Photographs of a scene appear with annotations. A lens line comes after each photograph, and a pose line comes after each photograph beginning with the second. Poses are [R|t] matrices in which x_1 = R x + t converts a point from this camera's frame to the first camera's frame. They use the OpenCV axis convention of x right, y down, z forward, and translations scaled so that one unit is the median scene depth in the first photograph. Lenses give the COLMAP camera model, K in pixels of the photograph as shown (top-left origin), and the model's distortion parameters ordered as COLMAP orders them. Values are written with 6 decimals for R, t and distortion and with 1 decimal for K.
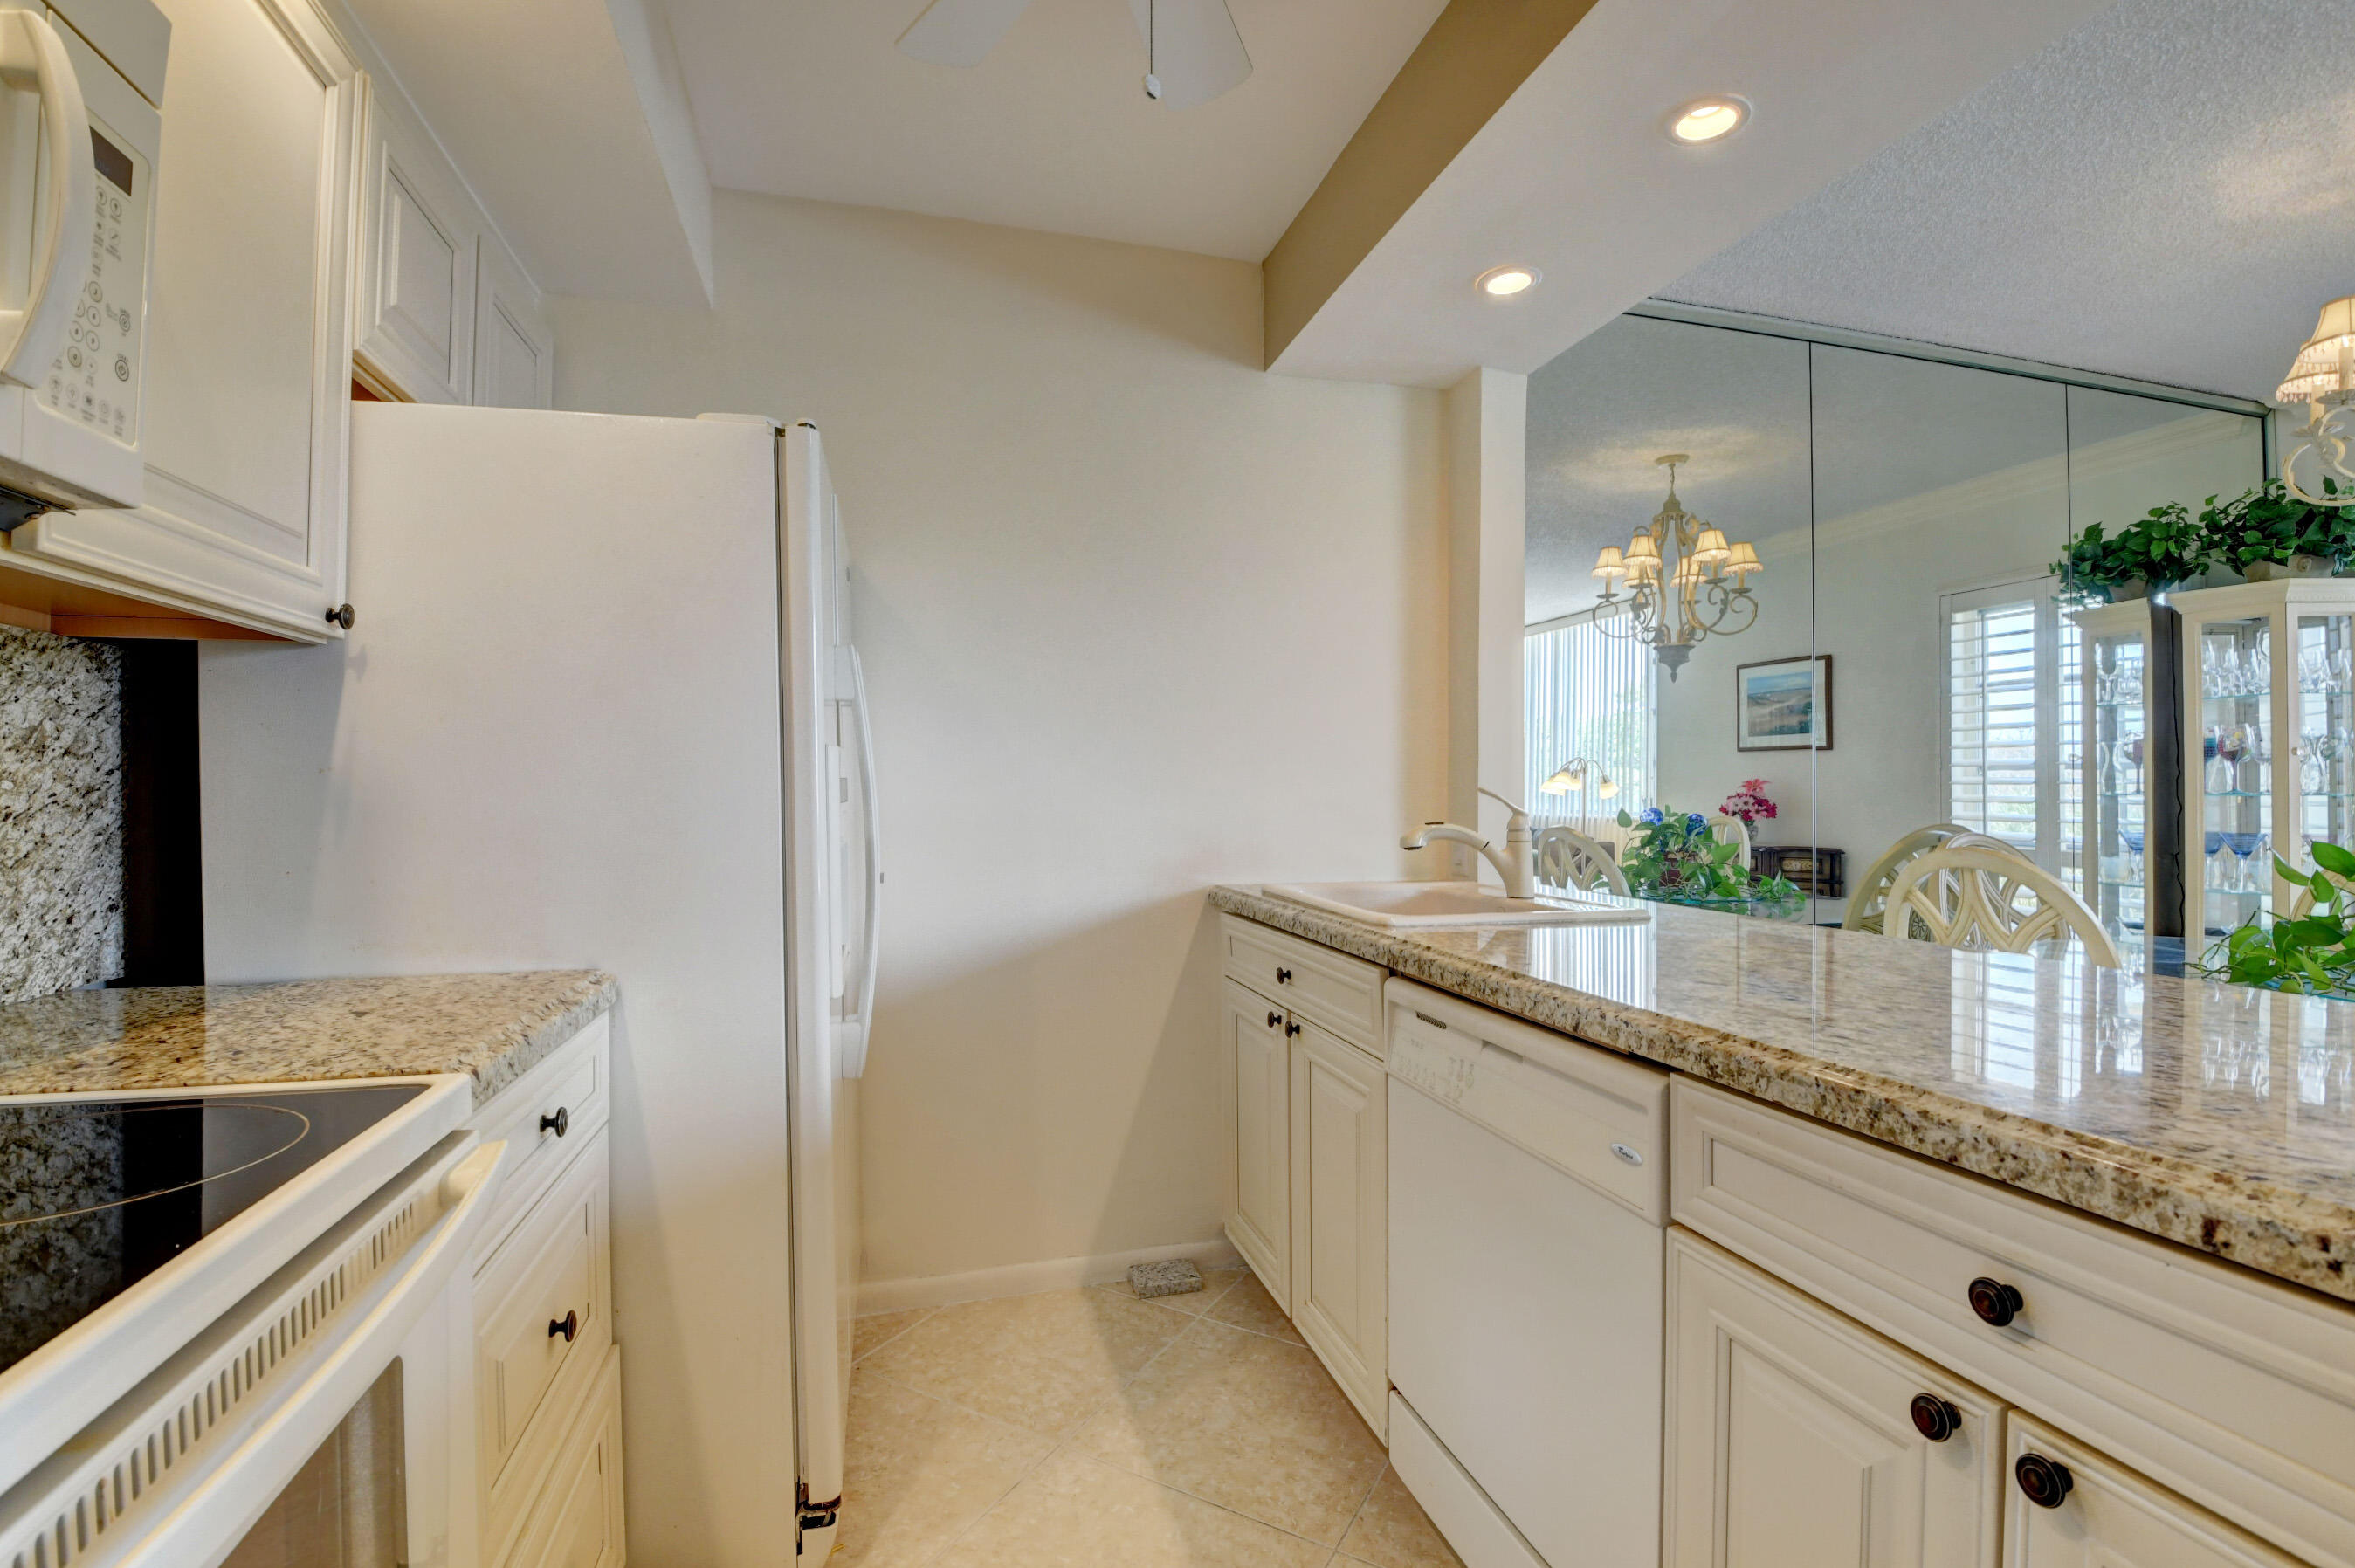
lens RADIAL K [[1041.4, 0, 1173.7], [0, 1041.4, 779.3], [0, 0, 1]] dist [0.001987, -0.018075]
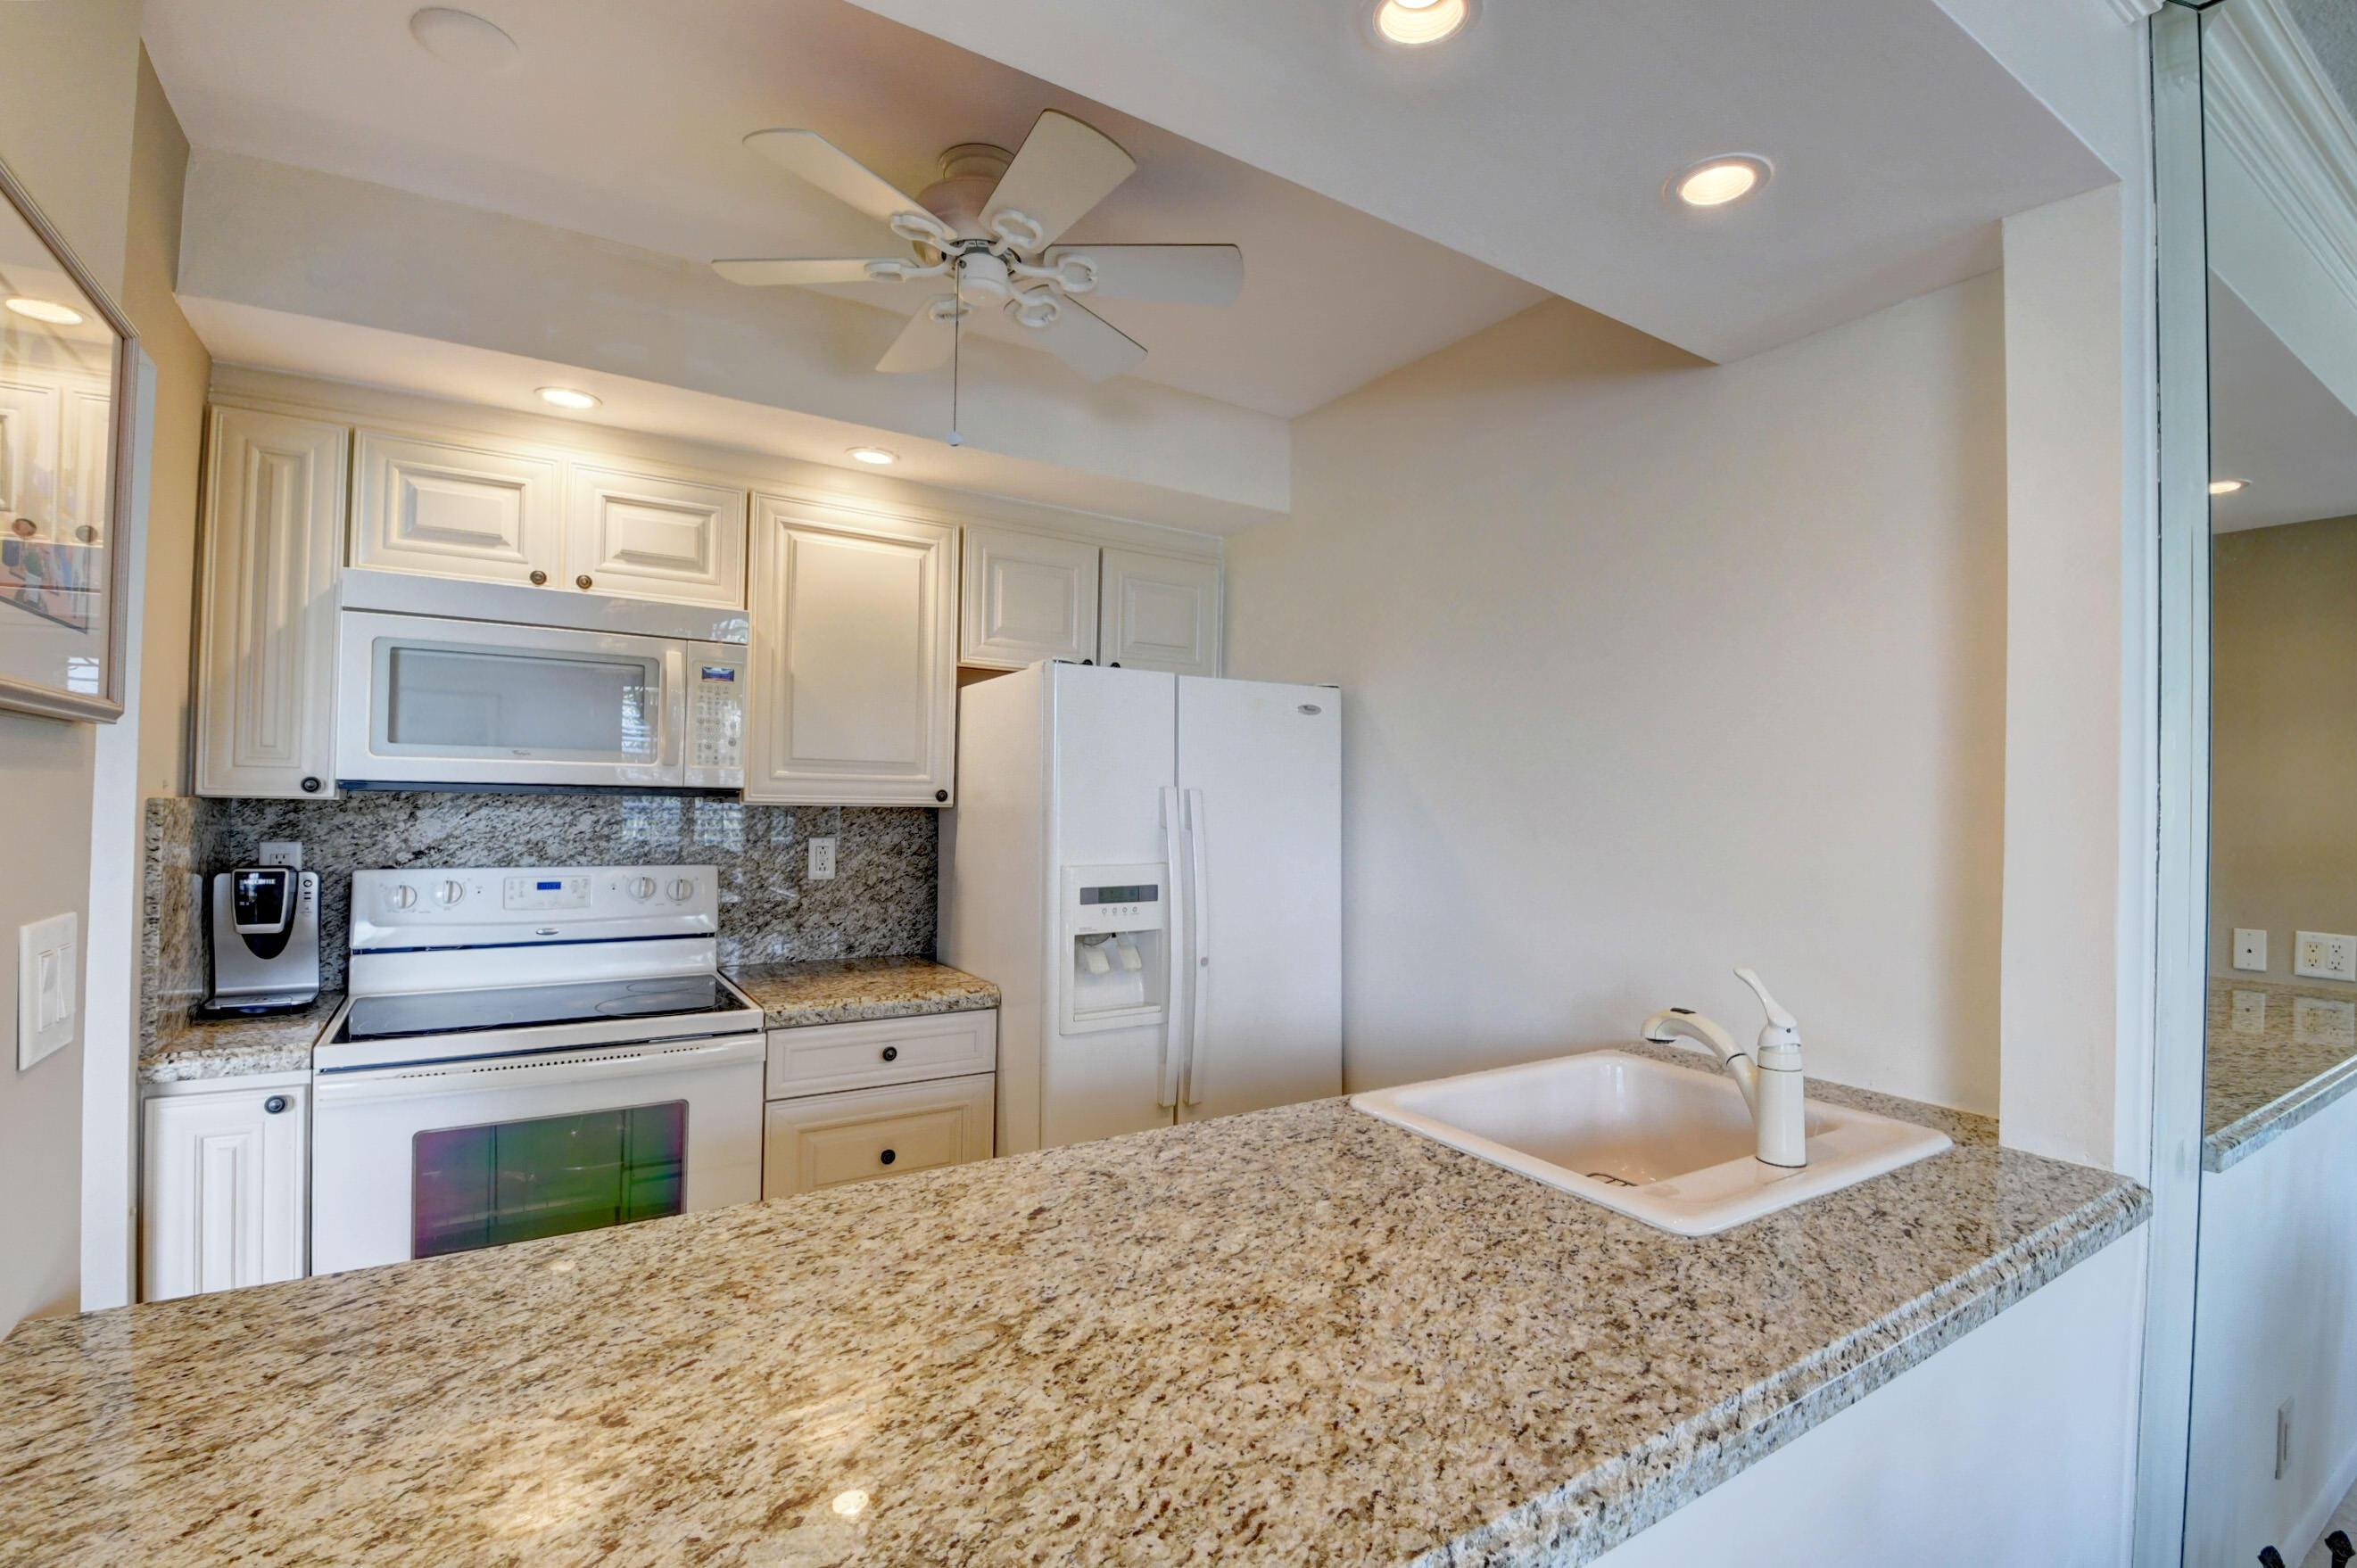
lens RADIAL K [[1055.7, 0, 1178.5], [0, 1055.7, 784.0], [0, 0, 1]] dist [0.012428, -0.026851]
pose [[0.299085, -0.006423, -0.954205, 1.077270], [-0.009338, 0.999910, -0.009658, -0.127291], [0.954181, 0.011798, 0.298998, 0.629264]]
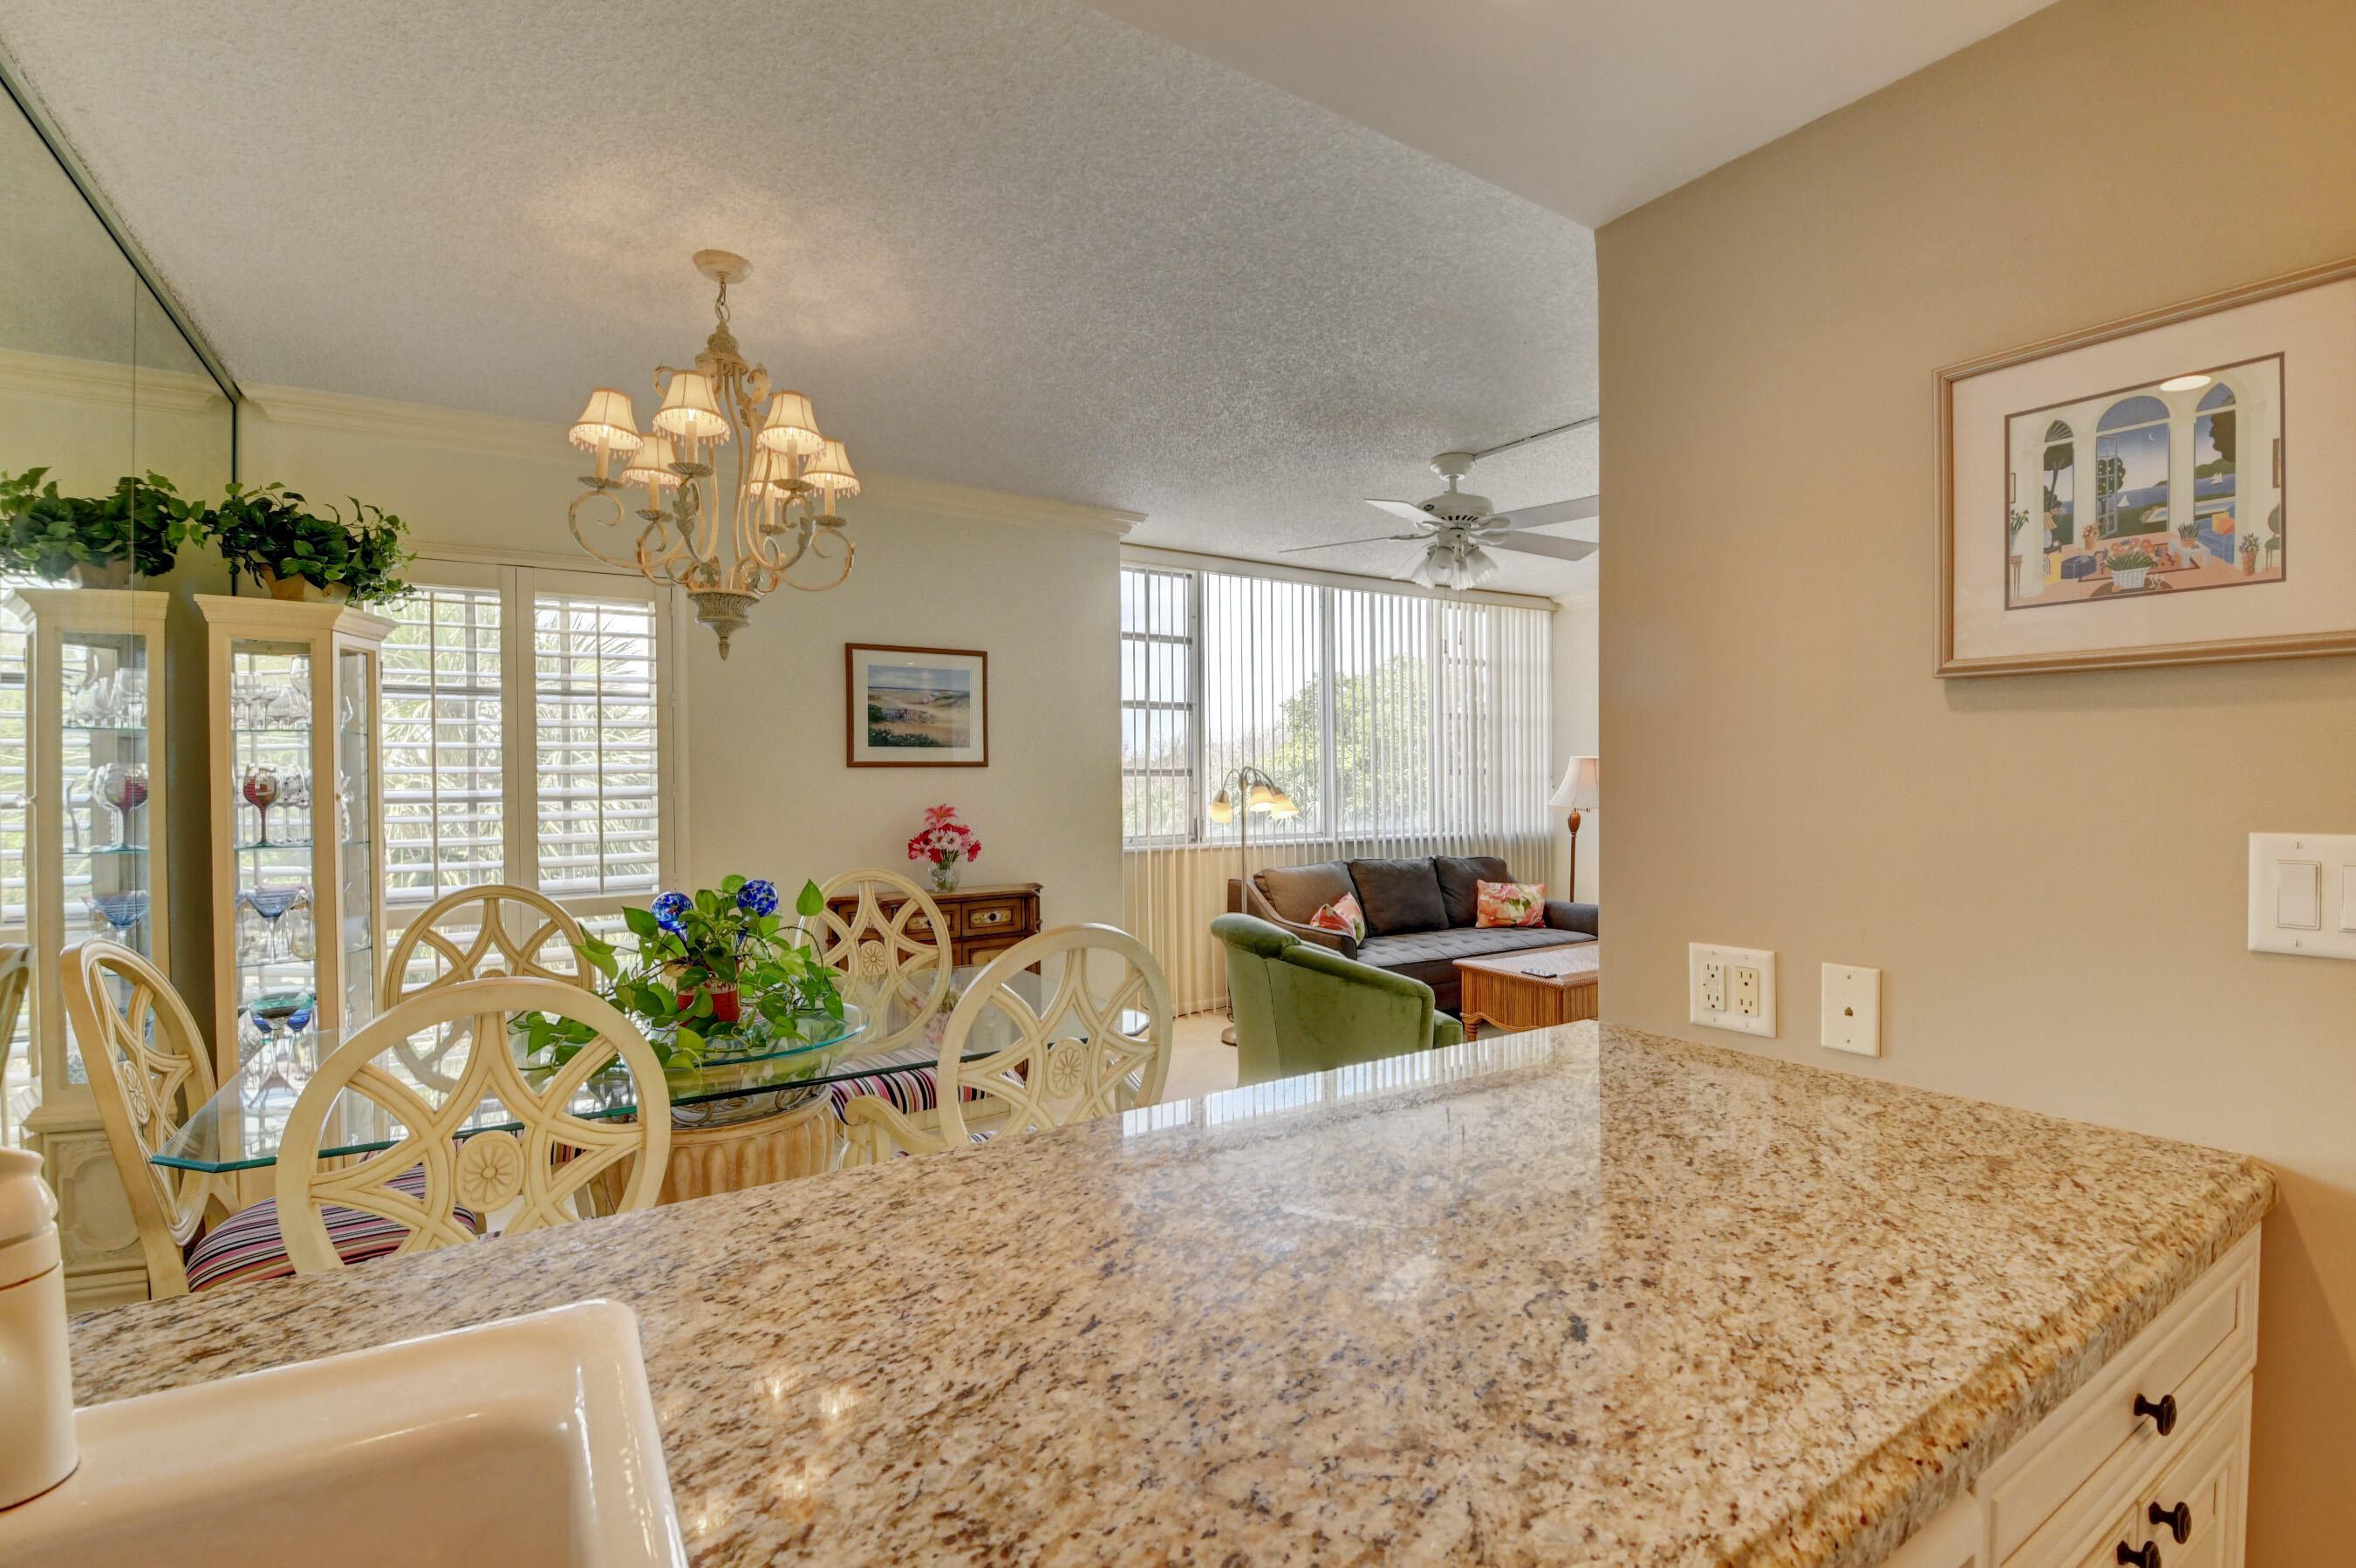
lens RADIAL K [[1034.0, 0, 1174.2], [0, 1034.0, 784.6], [0, 0, 1]] dist [0.013423, -0.023621]
pose [[-0.293413, -0.003350, 0.955980, 0.022479], [-0.004234, 0.999989, 0.002205, -0.084129], [-0.955977, -0.003400, -0.293423, 1.043015]]
